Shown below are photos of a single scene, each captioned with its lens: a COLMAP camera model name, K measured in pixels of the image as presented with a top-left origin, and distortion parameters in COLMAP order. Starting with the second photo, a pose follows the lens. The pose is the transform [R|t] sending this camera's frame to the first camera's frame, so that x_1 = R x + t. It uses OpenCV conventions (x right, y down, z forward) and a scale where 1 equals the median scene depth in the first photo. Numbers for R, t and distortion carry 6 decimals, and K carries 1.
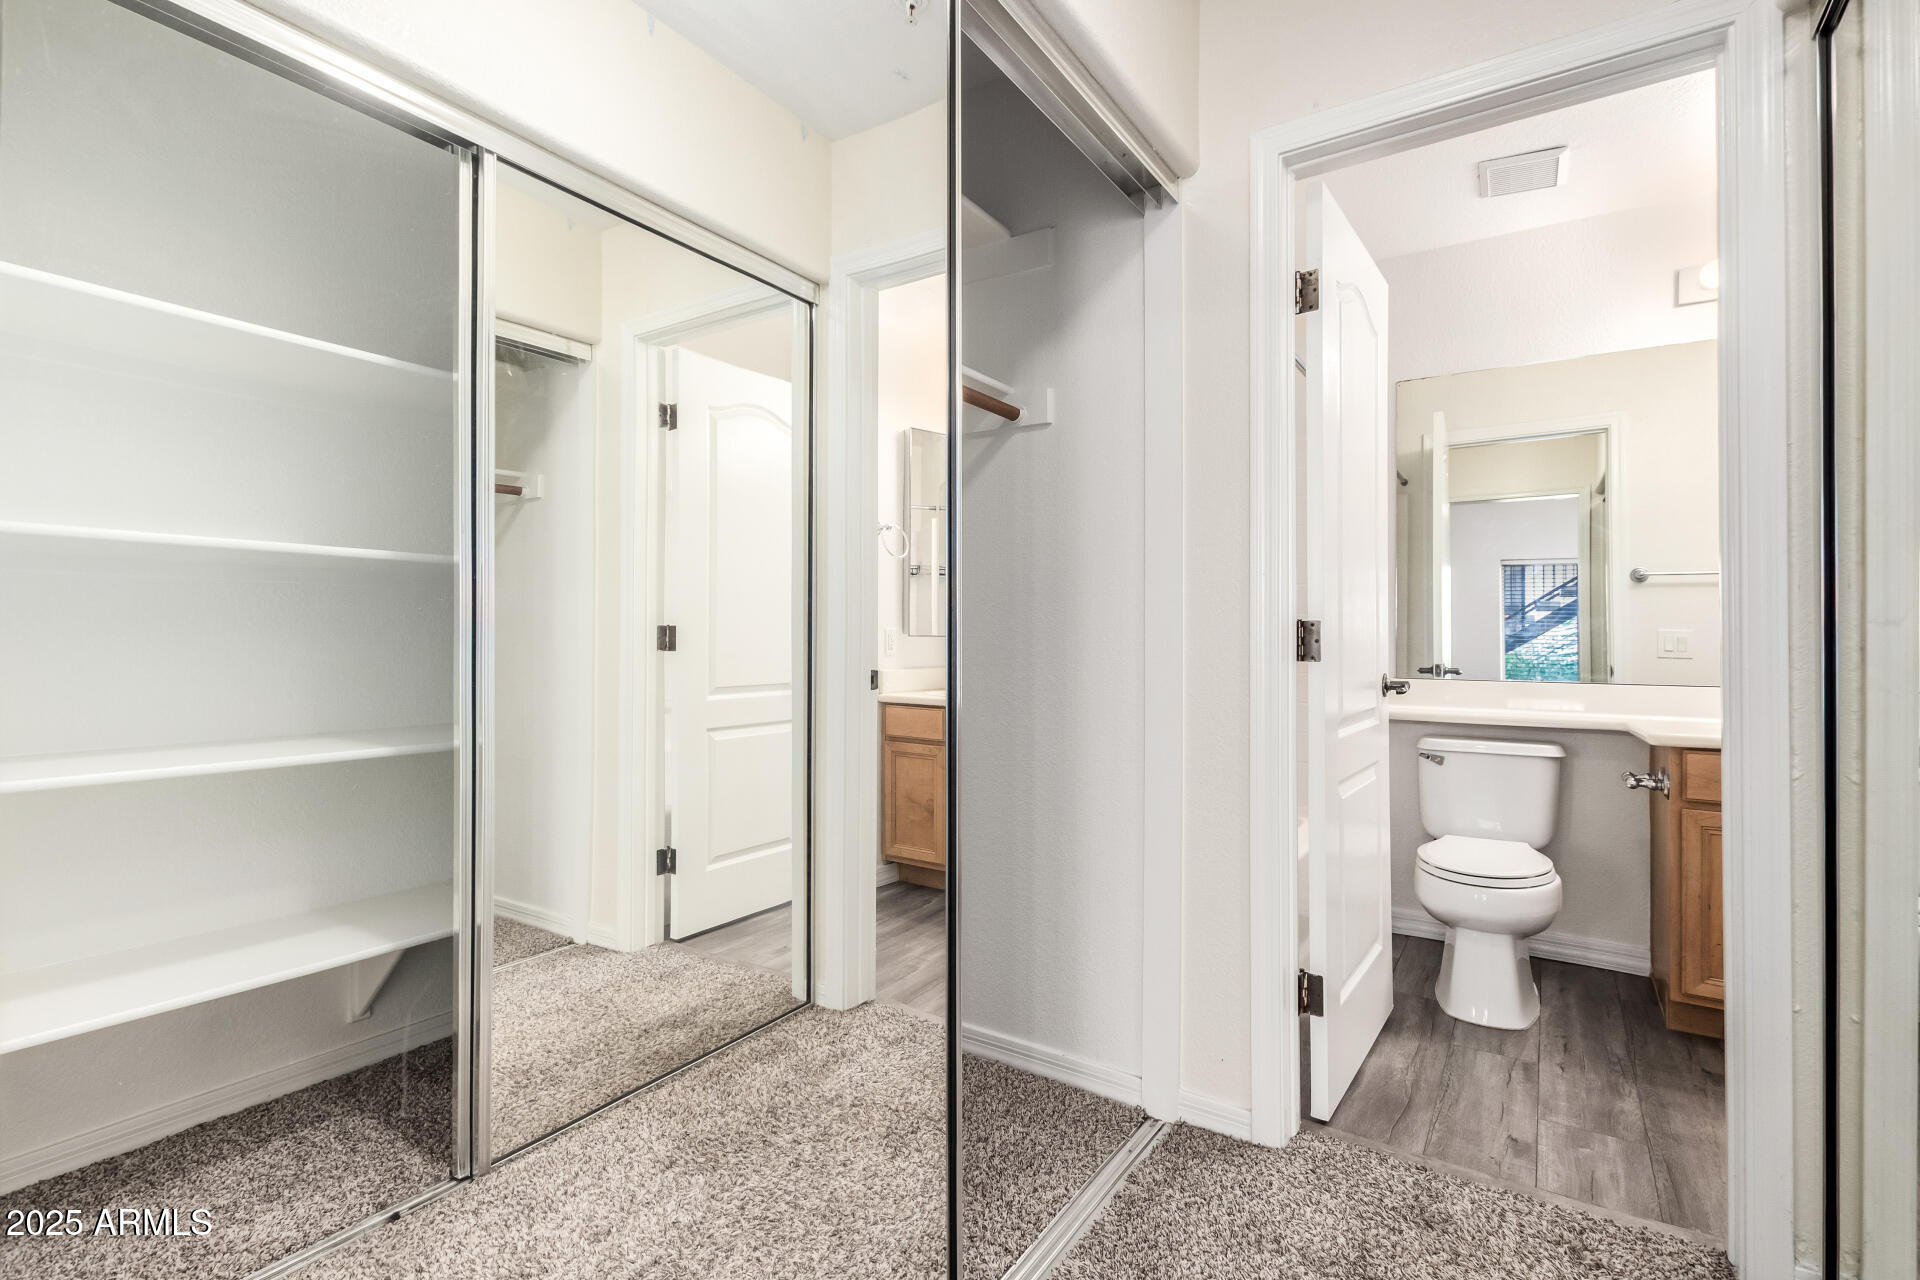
lens RADIAL K [[873.9, 0, 956.8], [0, 873.9, 632.0], [0, 0, 1]] dist [0.001555, 0.000014]
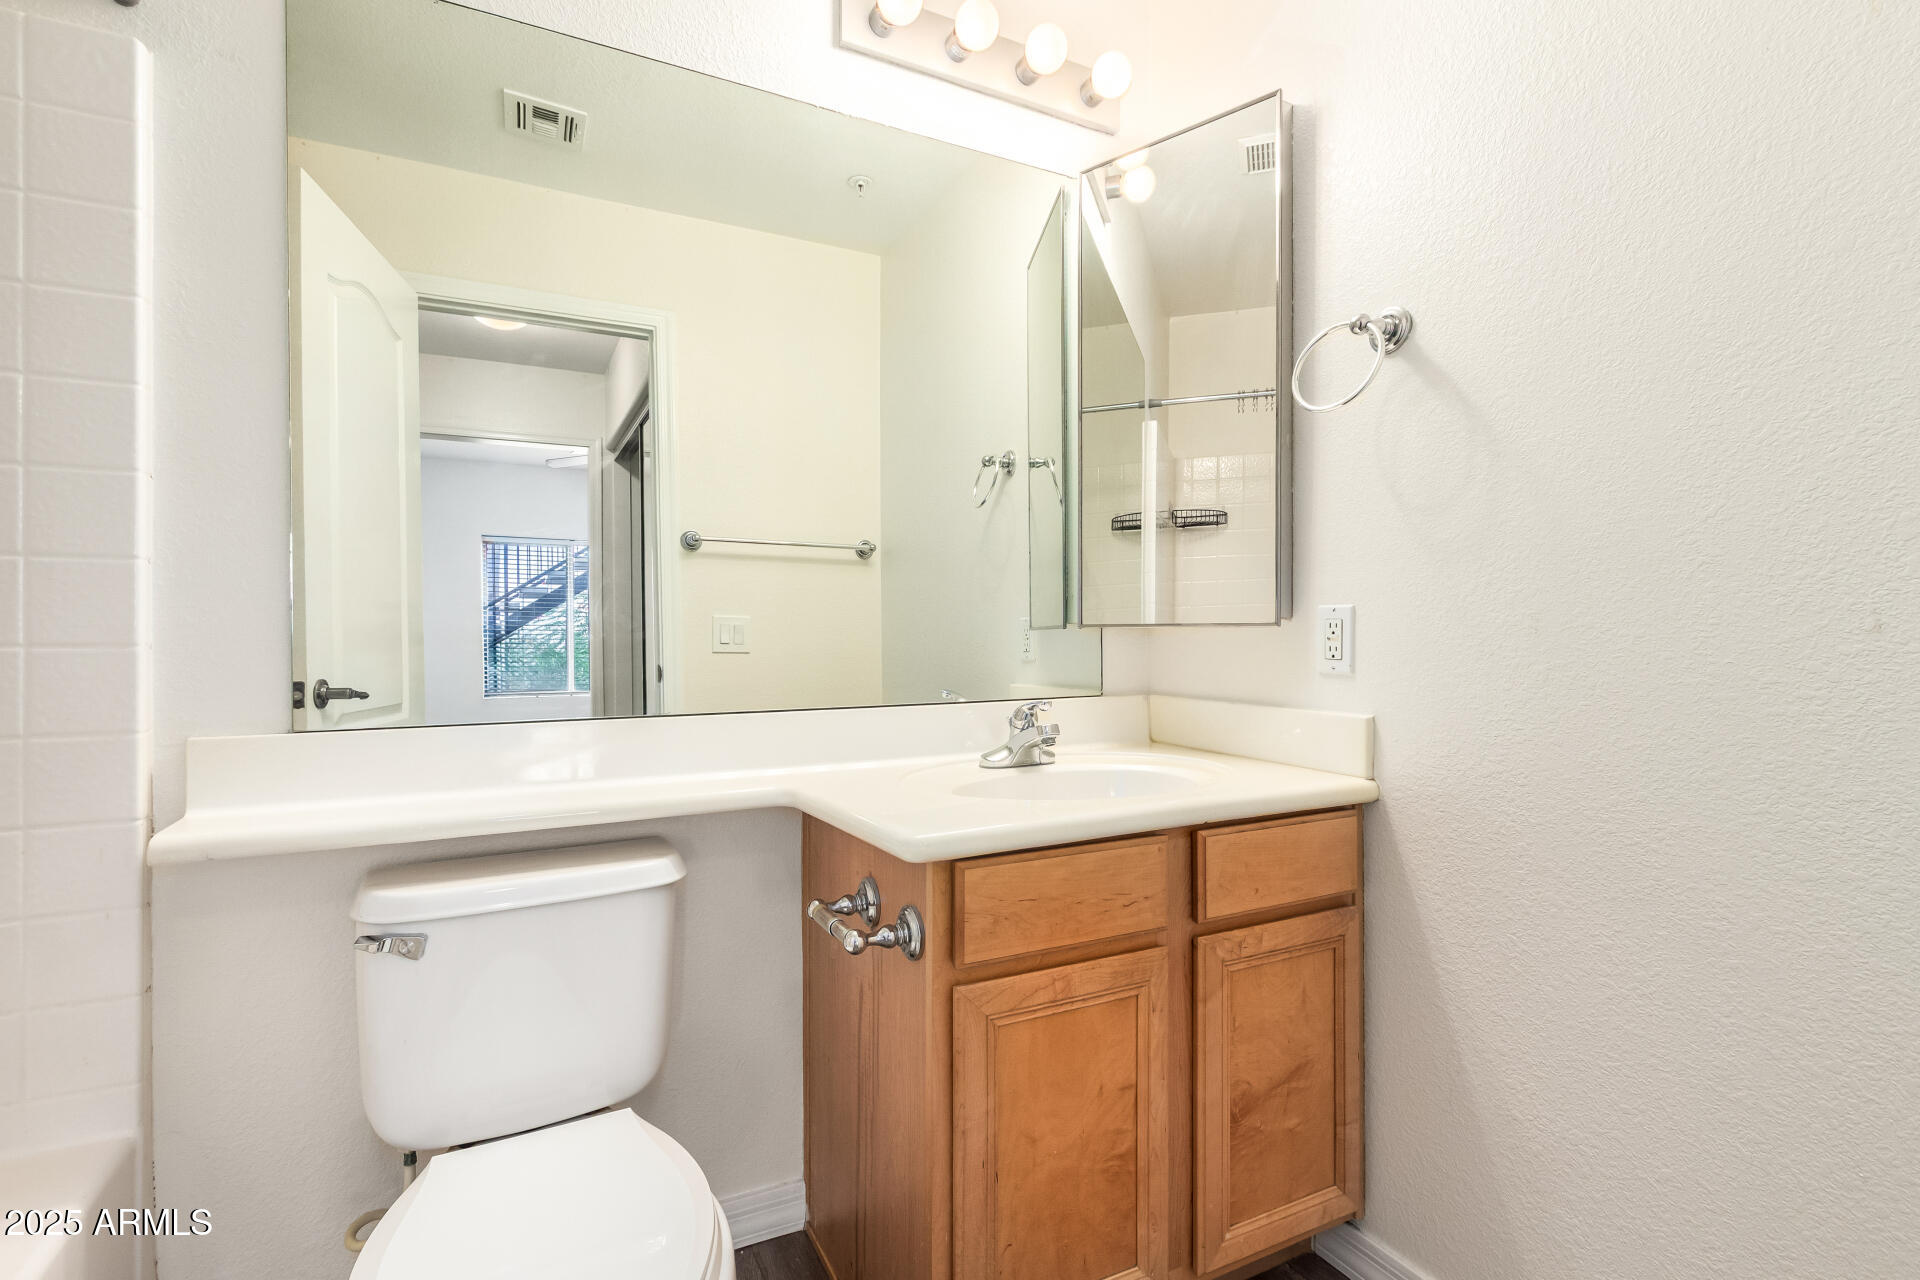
lens RADIAL K [[873.9, 0, 956.8], [0, 873.9, 632.0], [0, 0, 1]] dist [0.001555, 0.000014]
pose [[0.480581, -0.003109, 0.876945, 0.252125], [-0.003326, 0.999980, 0.005368, 0.006920], [-0.876944, -0.005496, 0.480561, 0.462885]]
